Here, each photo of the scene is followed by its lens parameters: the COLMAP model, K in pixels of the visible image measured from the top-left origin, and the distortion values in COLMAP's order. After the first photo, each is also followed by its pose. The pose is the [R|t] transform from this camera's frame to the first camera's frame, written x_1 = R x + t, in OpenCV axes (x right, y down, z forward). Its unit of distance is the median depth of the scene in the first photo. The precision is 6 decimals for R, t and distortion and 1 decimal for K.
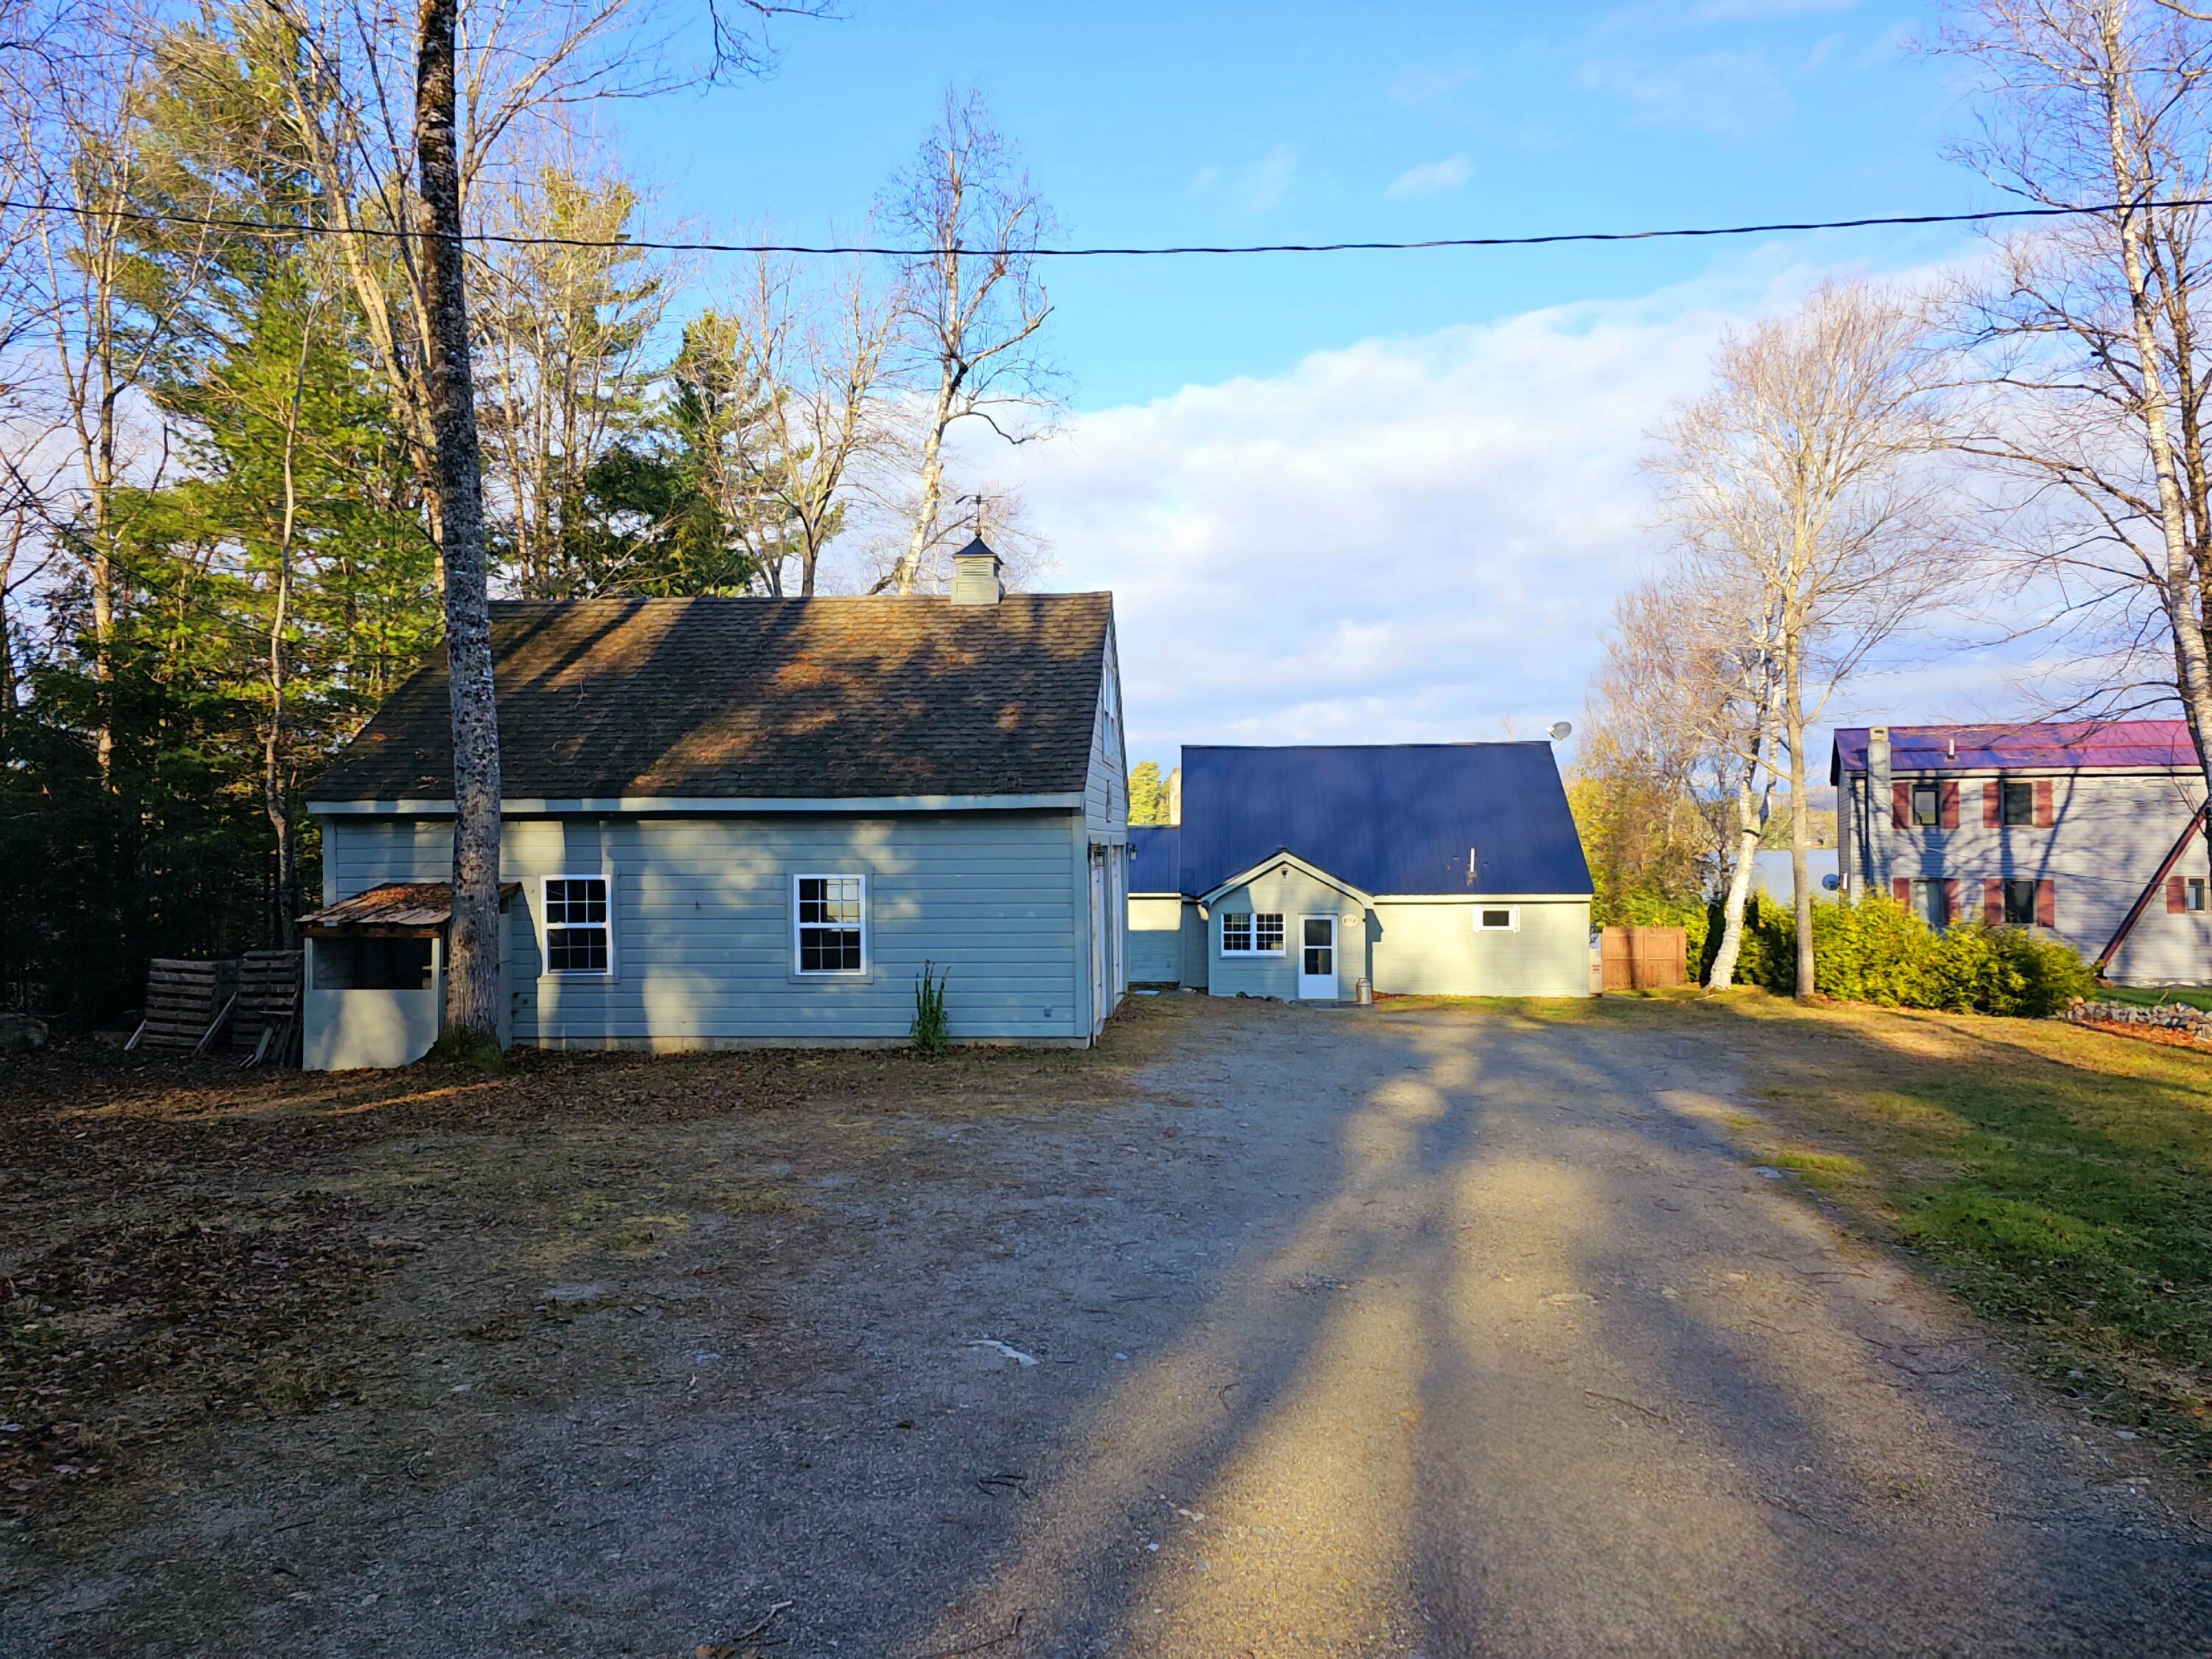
lens RADIAL K [[1467.6, 0, 1122.2], [0, 1467.6, 836.8], [0, 0, 1]] dist [0.073765, -0.066946]
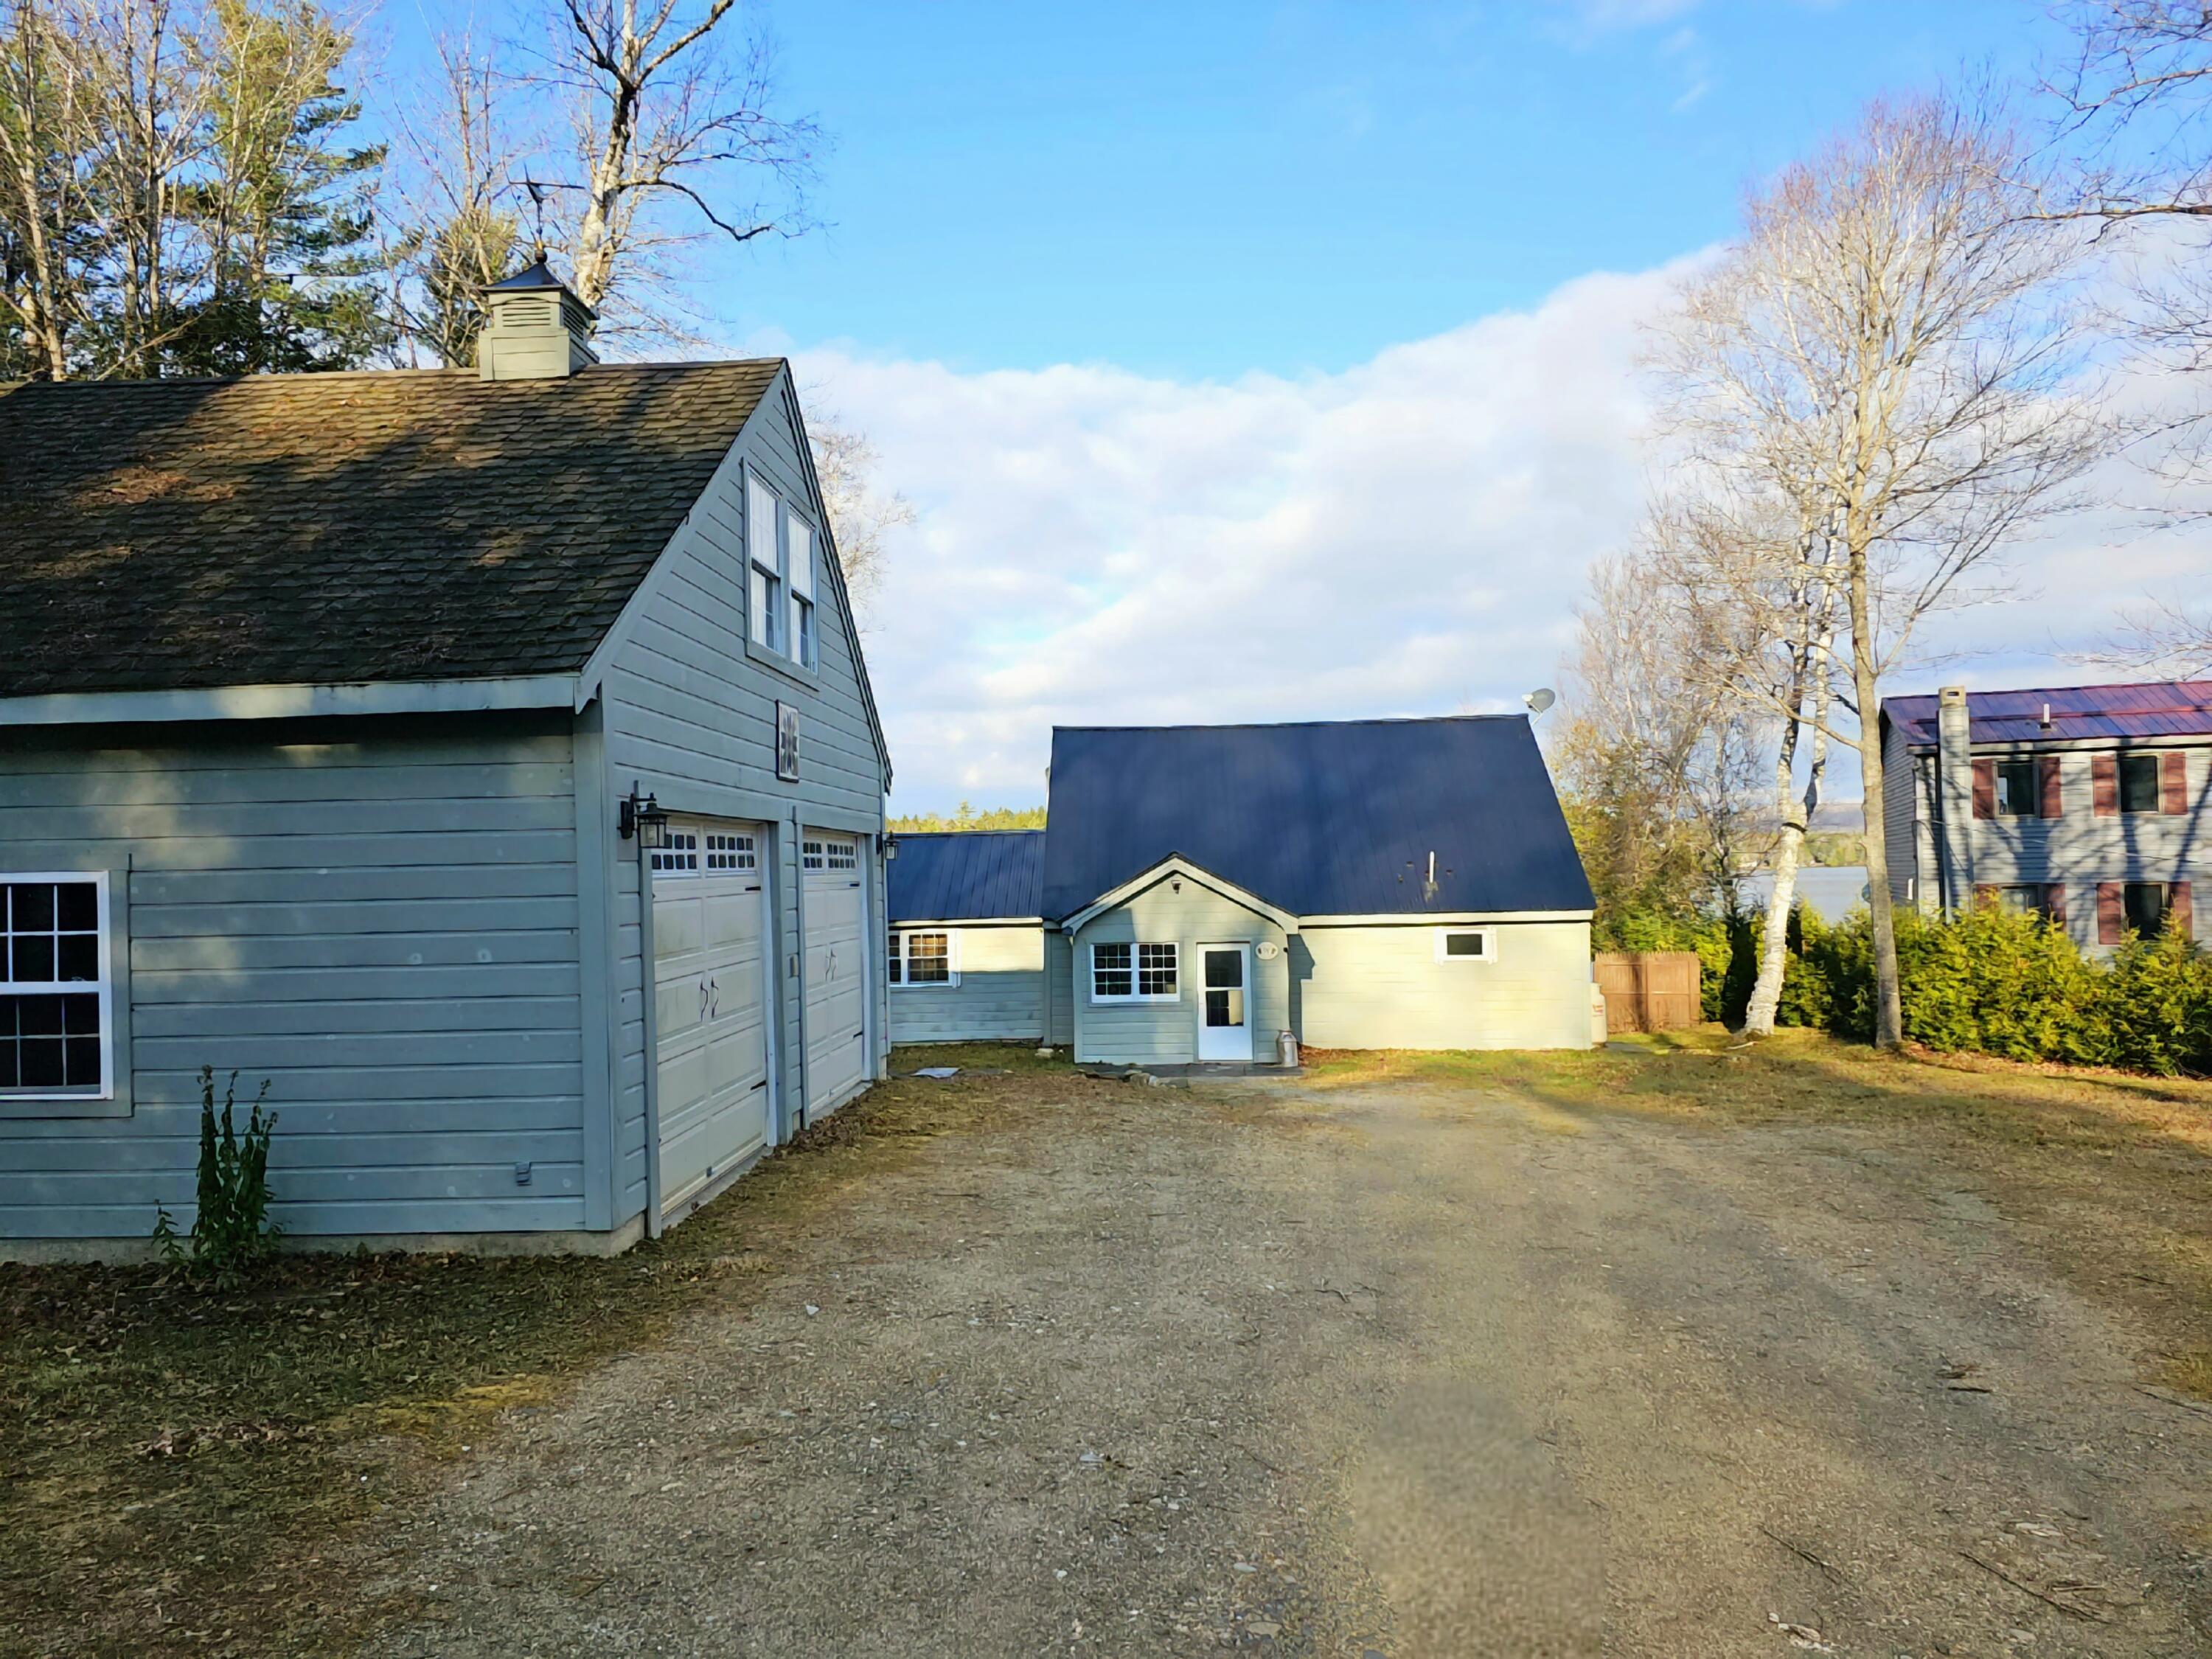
lens RADIAL K [[1467.6, 0, 1094.2], [0, 1467.6, 827.4], [0, 0, 1]] dist [0.073765, -0.066946]
pose [[0.999766, -0.014517, 0.016059, 0.052115], [0.014957, 0.999507, -0.027623, 0.013268], [-0.015651, 0.027857, 0.999489, 0.246588]]
